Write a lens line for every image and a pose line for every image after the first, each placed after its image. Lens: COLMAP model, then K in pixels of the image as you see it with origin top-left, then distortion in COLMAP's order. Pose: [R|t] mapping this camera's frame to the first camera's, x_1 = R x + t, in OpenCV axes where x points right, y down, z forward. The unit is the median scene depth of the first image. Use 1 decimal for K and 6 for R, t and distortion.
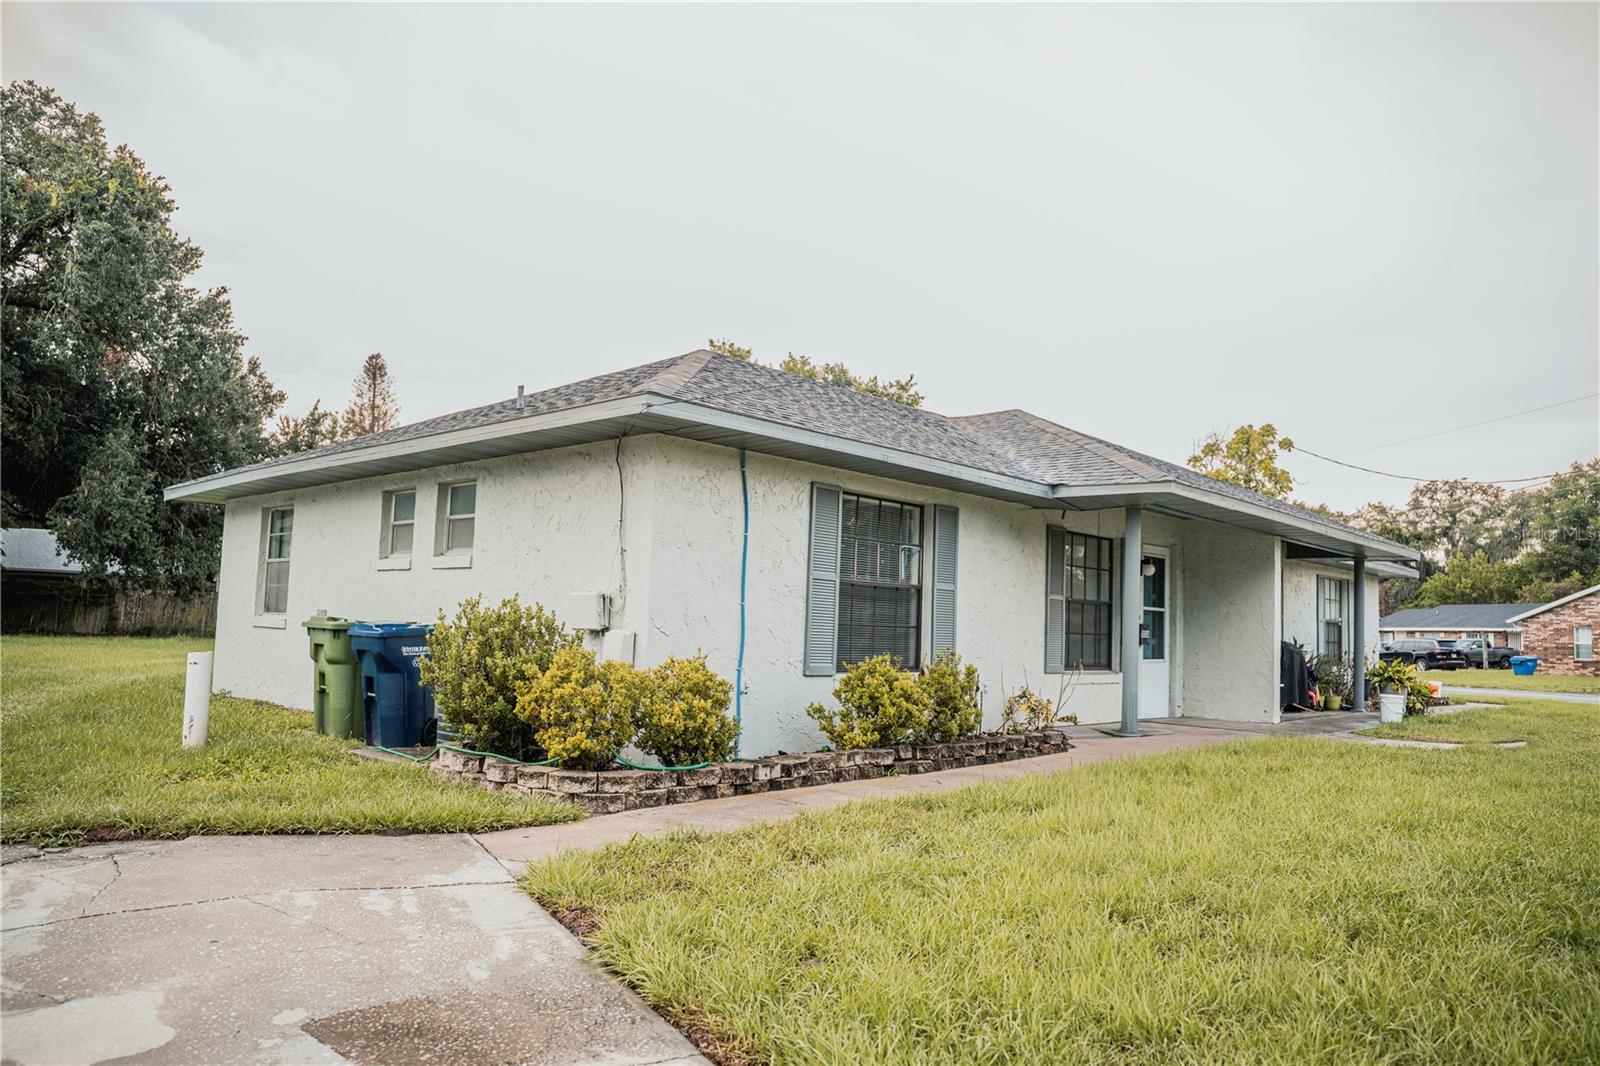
lens RADIAL K [[1099.9, 0, 810.3], [0, 1099.9, 526.9], [0, 0, 1]] dist [-0.129170, 0.094042]
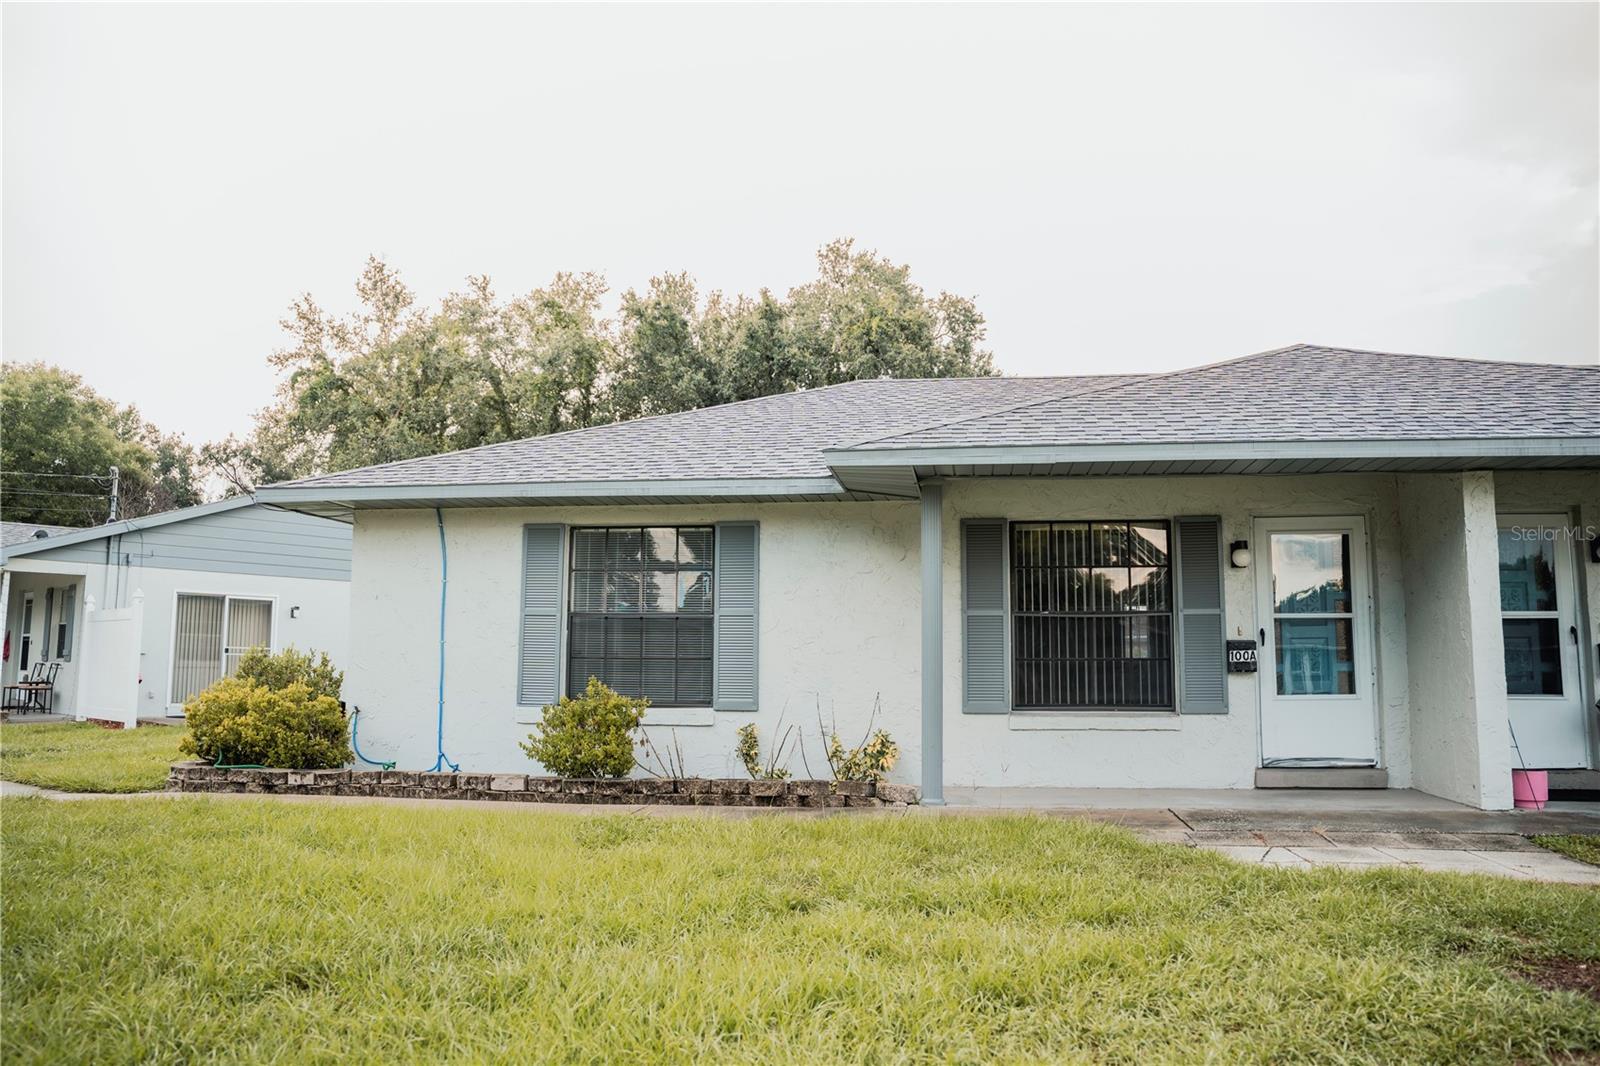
lens RADIAL K [[1099.9, 0, 810.3], [0, 1099.9, 526.9], [0, 0, 1]] dist [-0.129170, 0.094042]
pose [[0.597543, -0.113774, -0.793724, 1.017167], [0.092431, 0.993057, -0.072761, 0.064820], [0.796492, -0.029887, 0.603910, 0.577962]]
